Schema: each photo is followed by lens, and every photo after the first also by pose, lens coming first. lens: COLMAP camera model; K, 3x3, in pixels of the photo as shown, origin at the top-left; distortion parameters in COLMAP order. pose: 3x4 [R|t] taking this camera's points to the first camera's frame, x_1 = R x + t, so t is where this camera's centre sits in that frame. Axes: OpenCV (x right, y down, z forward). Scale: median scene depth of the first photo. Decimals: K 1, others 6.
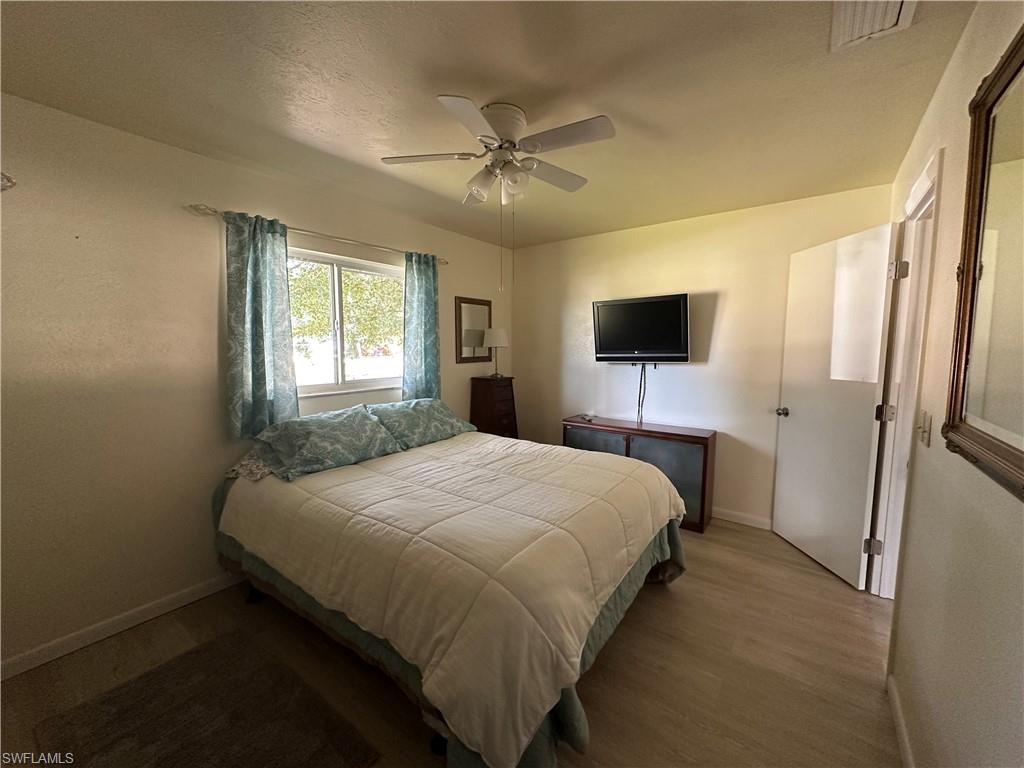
lens RADIAL K [[417.8, 0, 511.4], [0, 417.8, 383.1], [0, 0, 1]] dist [-0.001201, 0.000043]
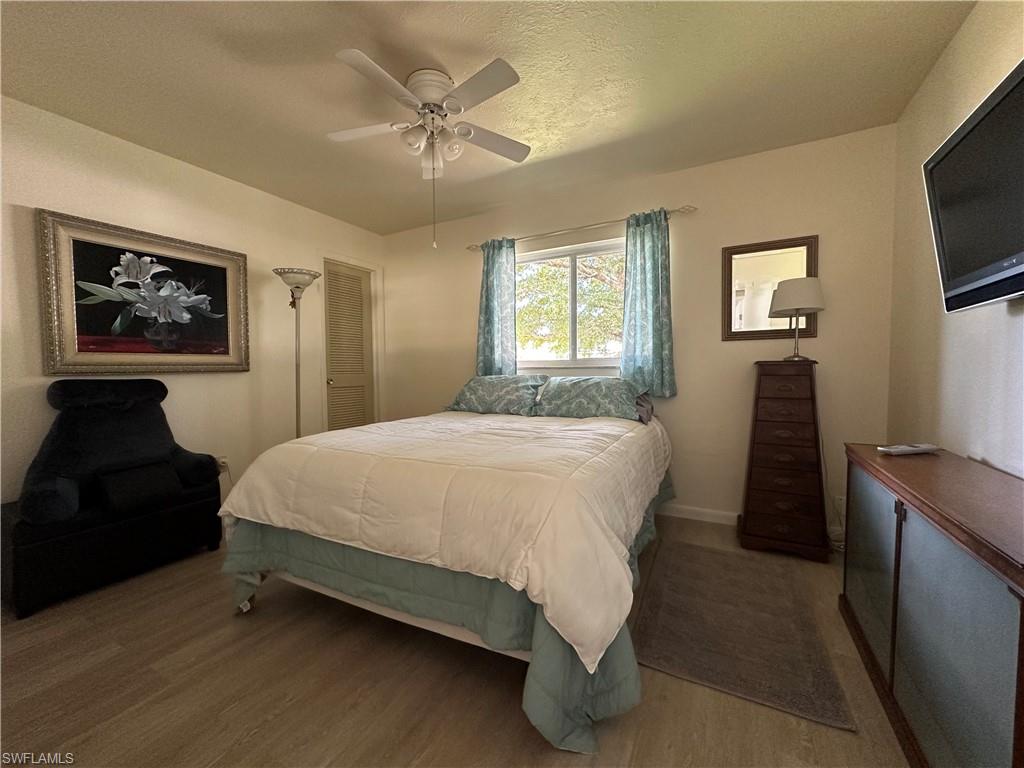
lens RADIAL K [[417.8, 0, 511.4], [0, 417.8, 383.1], [0, 0, 1]] dist [-0.001201, 0.000043]
pose [[0.126021, 0.030837, -0.991548, 0.671426], [-0.085050, 0.996172, 0.020172, 0.051998], [0.988375, 0.081789, 0.128162, 0.695754]]
